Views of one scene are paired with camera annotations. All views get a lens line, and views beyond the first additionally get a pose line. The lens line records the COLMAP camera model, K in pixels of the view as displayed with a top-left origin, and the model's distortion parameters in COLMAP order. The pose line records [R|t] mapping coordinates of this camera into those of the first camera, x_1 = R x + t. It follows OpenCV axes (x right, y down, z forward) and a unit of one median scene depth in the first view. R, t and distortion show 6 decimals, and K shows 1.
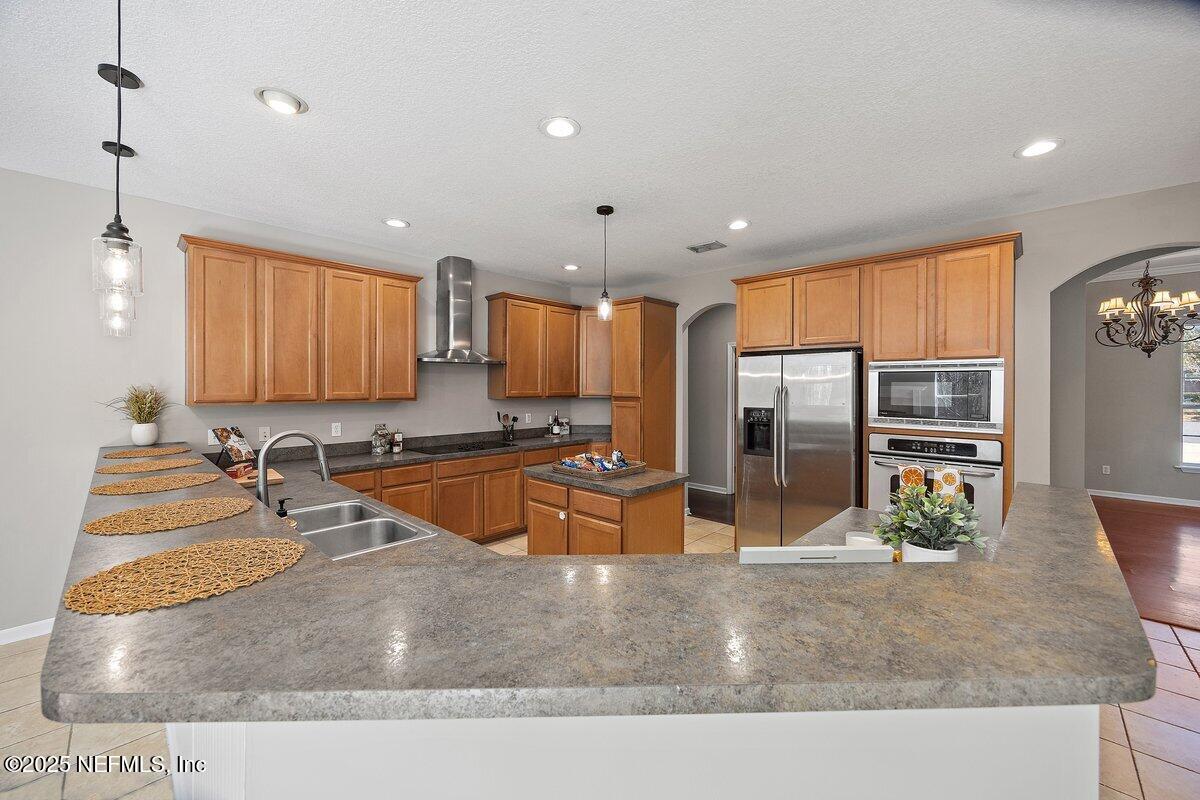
lens RADIAL K [[458.3, 0, 605.2], [0, 458.3, 381.9], [0, 0, 1]] dist [0.000207, -0.003416]
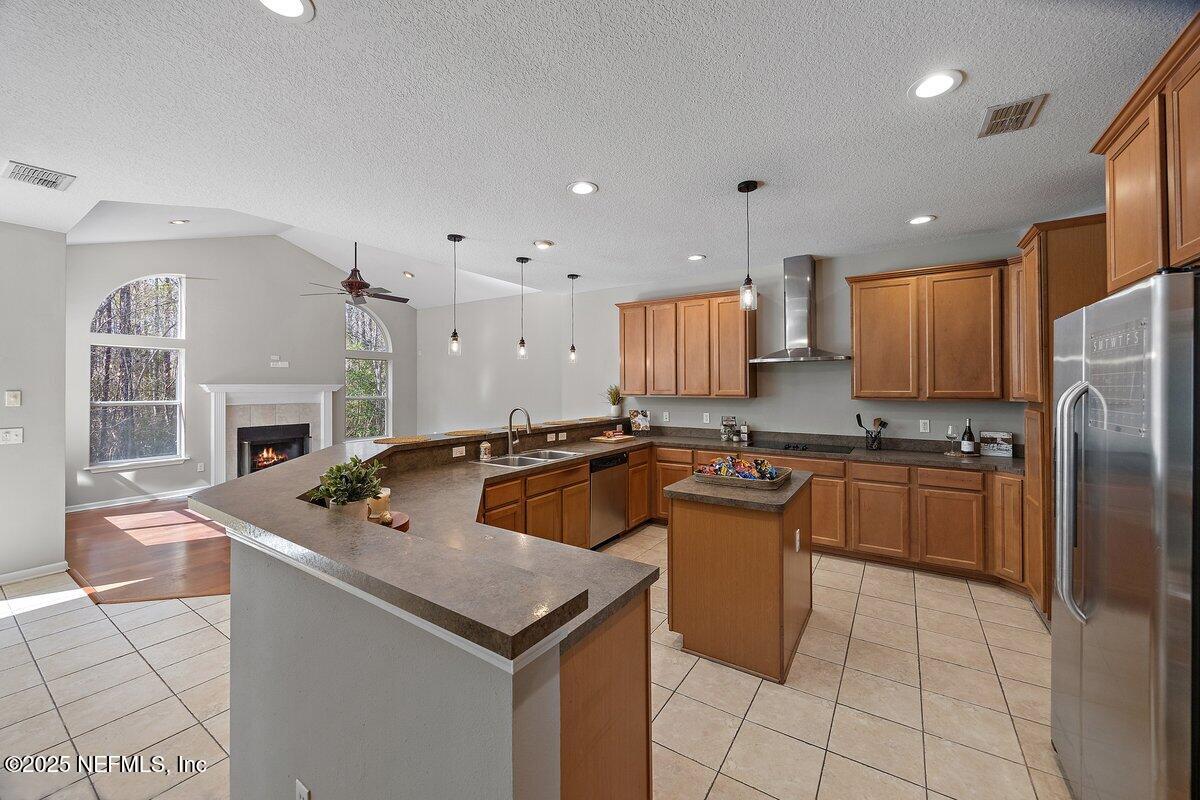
lens RADIAL K [[458.3, 0, 605.2], [0, 458.3, 381.9], [0, 0, 1]] dist [0.000207, -0.003416]
pose [[0.183238, -0.011001, -0.983007, 0.826644], [0.013796, 0.999868, -0.008618, 0.008086], [0.982972, -0.011983, 0.183365, 0.573927]]
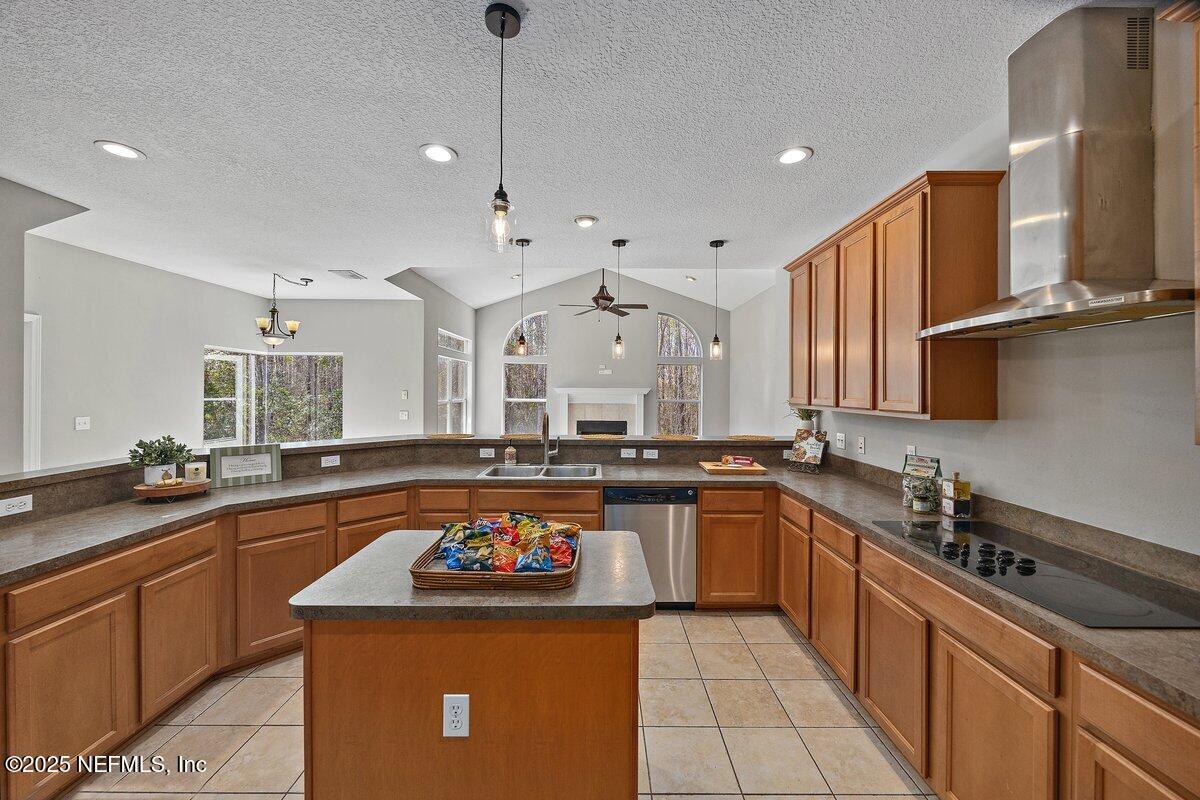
lens RADIAL K [[455.2, 0, 598.5], [0, 455.2, 392.3], [0, 0, 1]] dist [-0.000692, -0.000048]
pose [[-0.724903, -0.001366, -0.688849, 0.256097], [0.003096, 0.999981, -0.005241, 0.017504], [0.688844, -0.005932, -0.724886, 1.433436]]
